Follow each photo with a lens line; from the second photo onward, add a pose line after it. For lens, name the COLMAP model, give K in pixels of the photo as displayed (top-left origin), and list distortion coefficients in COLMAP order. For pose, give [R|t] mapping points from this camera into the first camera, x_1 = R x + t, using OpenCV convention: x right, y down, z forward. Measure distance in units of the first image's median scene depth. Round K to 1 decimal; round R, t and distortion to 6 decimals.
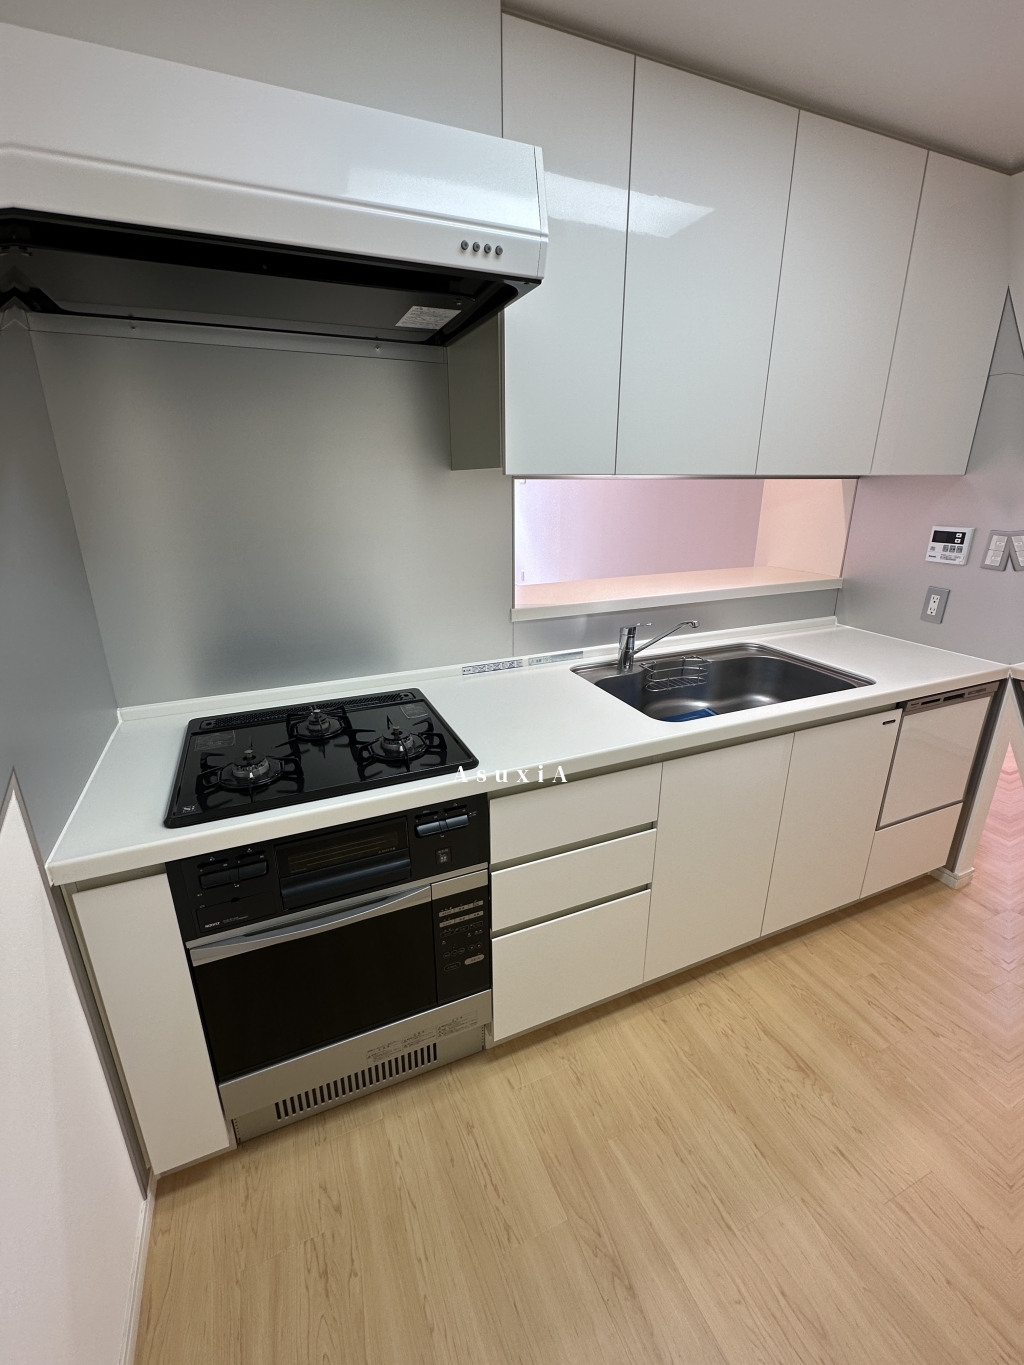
lens RADIAL K [[579.4, 0, 513.4], [0, 579.4, 680.0], [0, 0, 1]] dist [-0.004921, 0.000433]
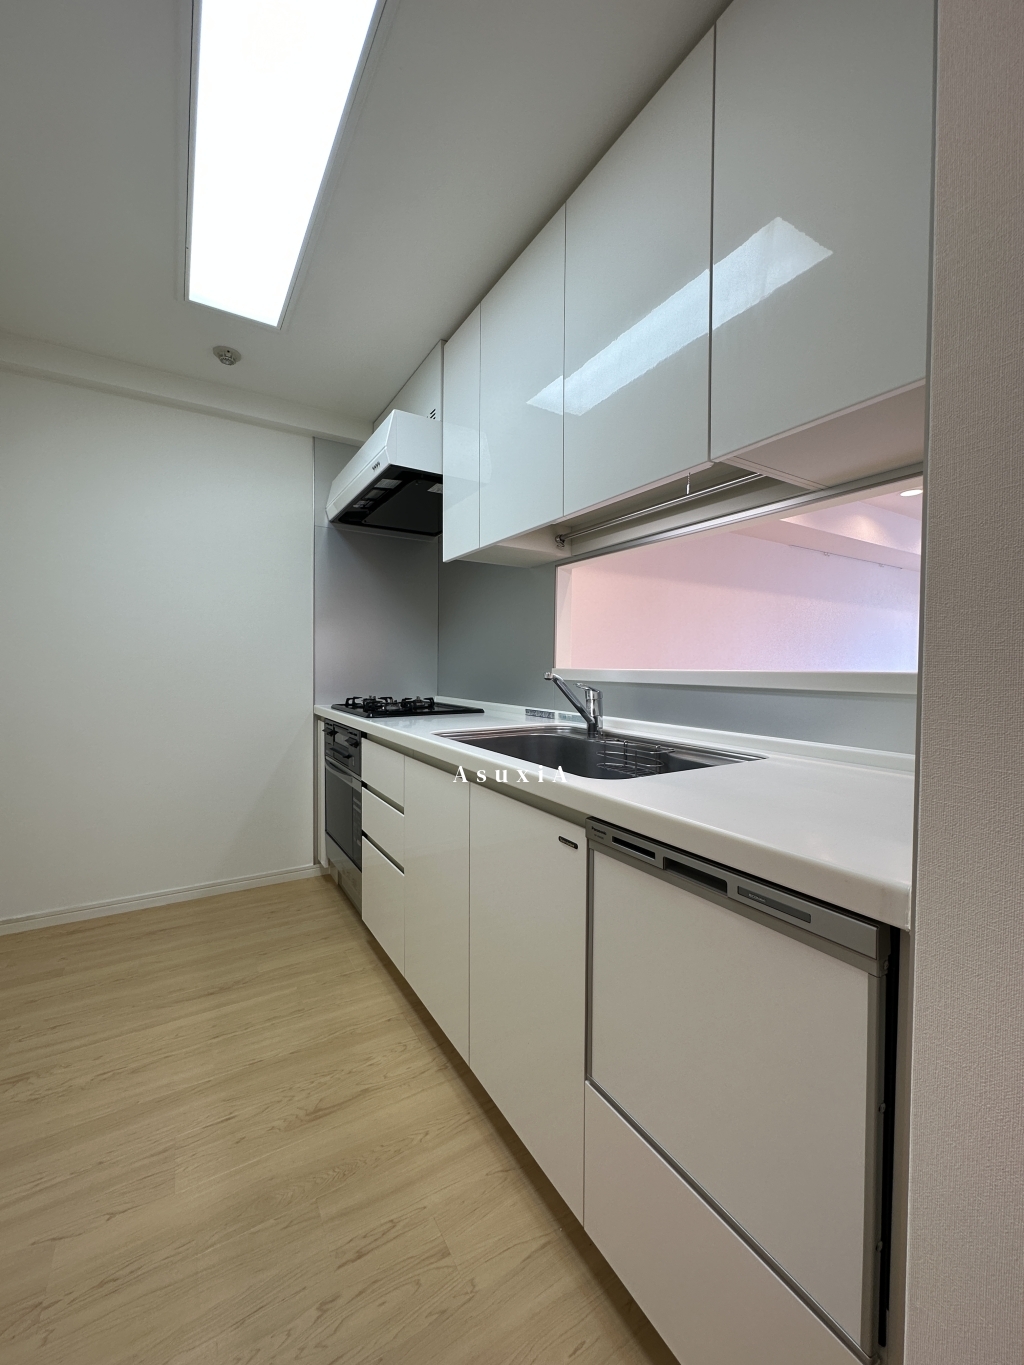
lens RADIAL K [[547.7, 0, 514.4], [0, 547.7, 677.5], [0, 0, 1]] dist [-0.003256, 0.001251]
pose [[0.142153, 0.027194, -0.989471, 1.440694], [-0.325244, 0.945403, -0.020744, -0.069740], [0.934884, 0.324768, 0.143237, 0.979599]]
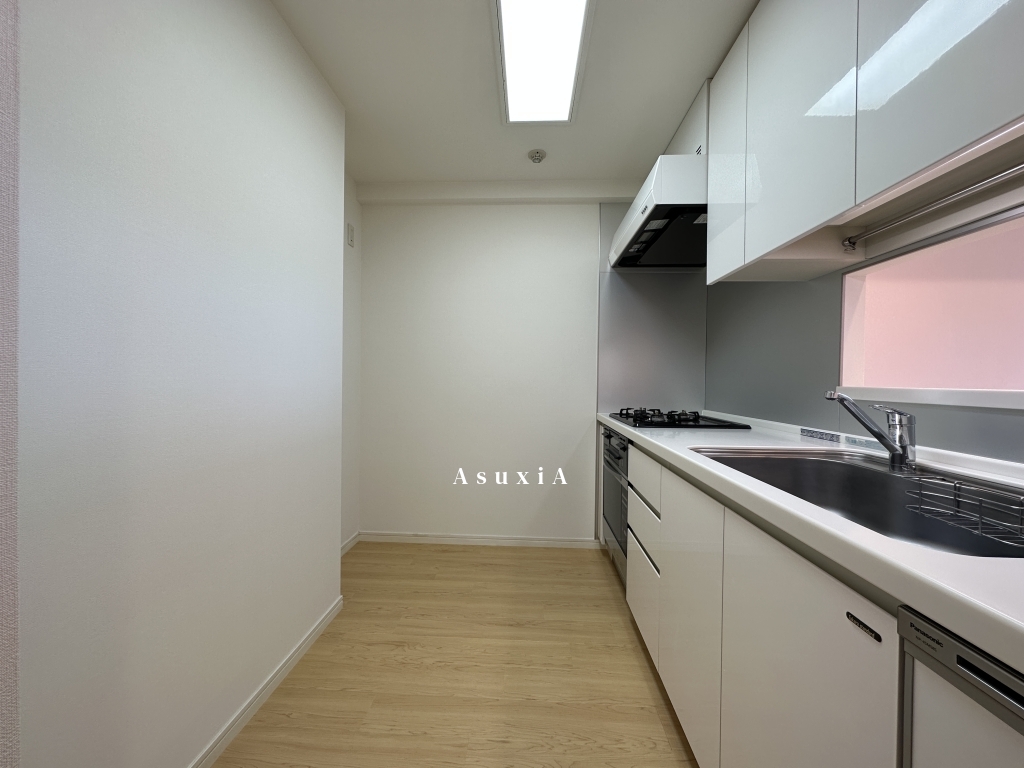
lens RADIAL K [[410.9, 0, 509.0], [0, 410.9, 384.3], [0, 0, 1]] dist [-0.003256, 0.001251]
pose [[-0.445980, 0.008877, -0.894999, 1.254484], [-0.296953, 0.941845, 0.157314, -0.081086], [0.844346, 0.335931, -0.417408, 1.017226]]
